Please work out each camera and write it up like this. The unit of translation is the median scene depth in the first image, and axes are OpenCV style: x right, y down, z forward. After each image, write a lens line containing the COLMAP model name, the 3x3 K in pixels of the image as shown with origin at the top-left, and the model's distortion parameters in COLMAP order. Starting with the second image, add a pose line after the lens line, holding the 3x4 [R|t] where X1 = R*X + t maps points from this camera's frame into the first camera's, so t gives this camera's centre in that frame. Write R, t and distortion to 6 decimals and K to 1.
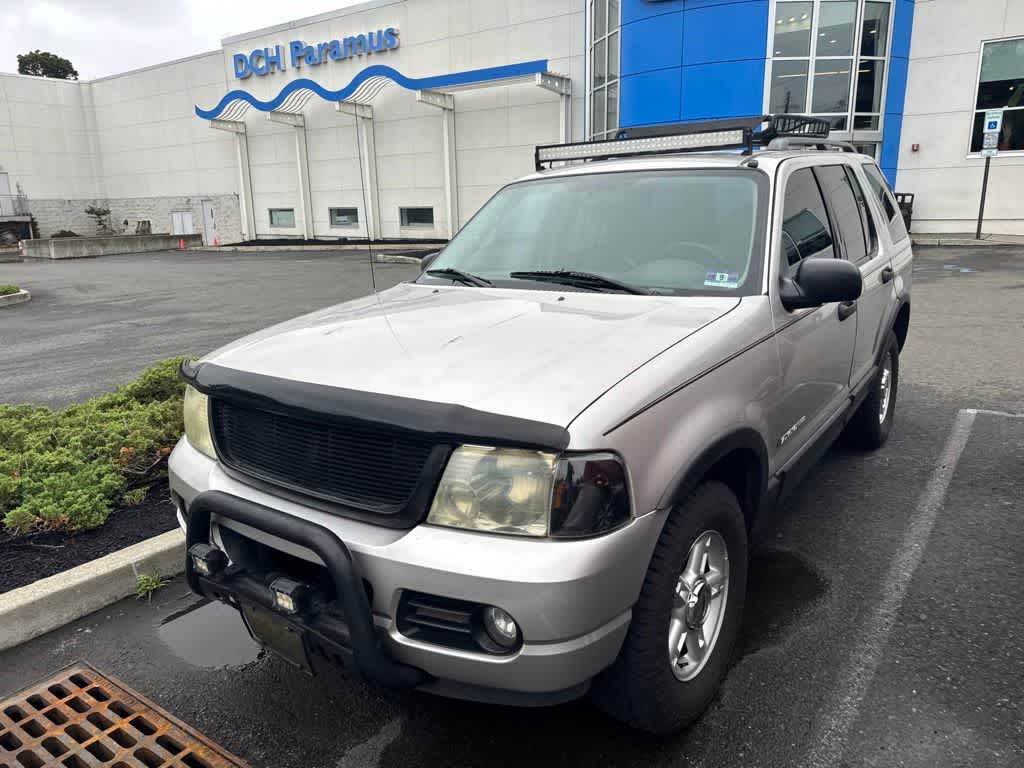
lens RADIAL K [[712.2, 0, 516.3], [0, 712.2, 399.0], [0, 0, 1]] dist [0.026773, -0.024551]
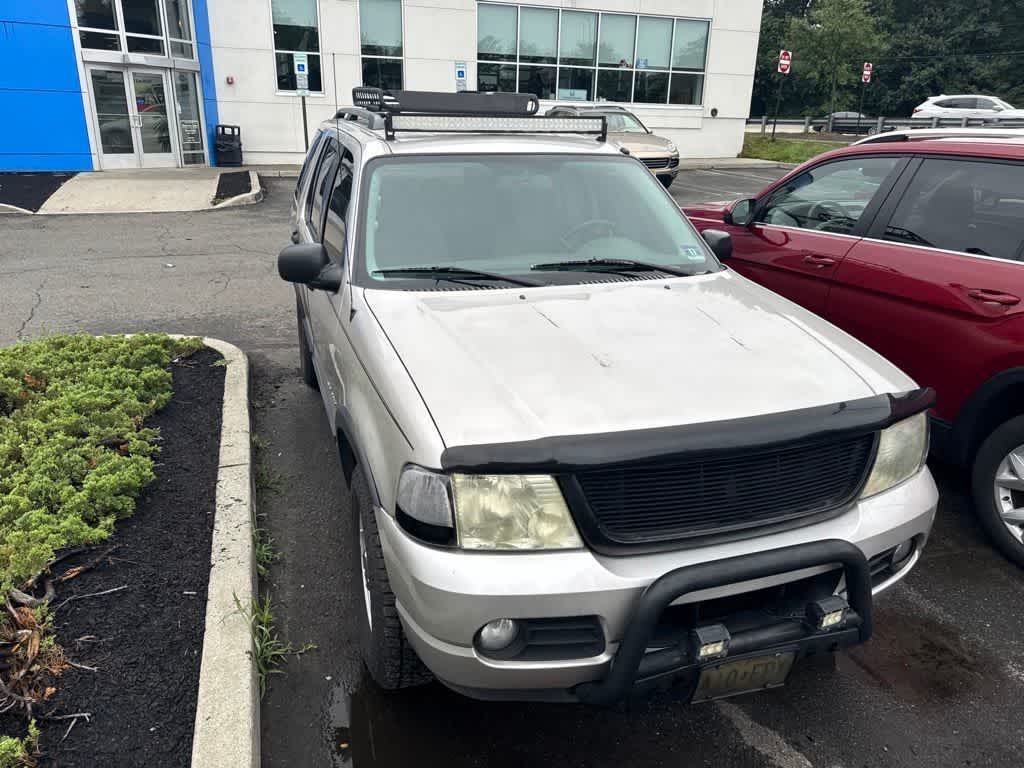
lens RADIAL K [[712.2, 0, 494.3], [0, 712.2, 391.9], [0, 0, 1]] dist [0.026773, -0.024551]
pose [[0.585225, -0.254326, 0.769955, -0.717834], [0.181359, 0.966539, 0.181413, -0.170765], [-0.790330, 0.033471, 0.611767, 0.396746]]
